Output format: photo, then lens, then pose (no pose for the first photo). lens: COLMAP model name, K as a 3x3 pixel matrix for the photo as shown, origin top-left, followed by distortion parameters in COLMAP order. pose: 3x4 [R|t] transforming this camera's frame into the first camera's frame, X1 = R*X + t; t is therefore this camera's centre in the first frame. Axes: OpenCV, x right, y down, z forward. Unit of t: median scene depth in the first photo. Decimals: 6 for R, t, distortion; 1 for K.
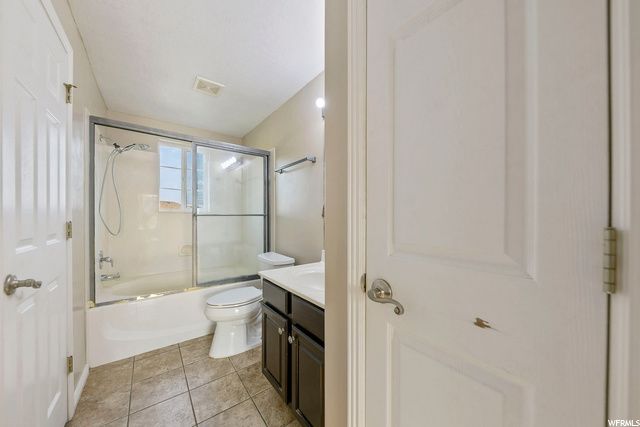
lens RADIAL K [[221.6, 0, 320.0], [0, 221.6, 216.2], [0, 0, 1]] dist [0.001785, -0.001064]
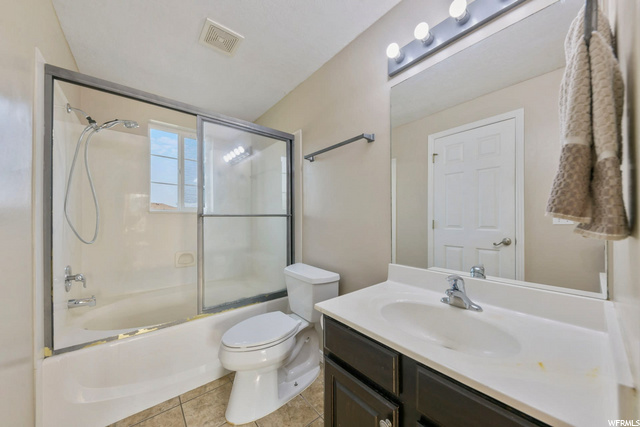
lens RADIAL K [[221.6, 0, 319.0], [0, 221.6, 216.7], [0, 0, 1]] dist [0.001785, -0.001064]
pose [[0.999535, -0.003036, 0.030338, -0.193126], [0.003180, 0.999984, -0.004728, 0.003708], [-0.030323, 0.004822, 0.999529, 0.250980]]
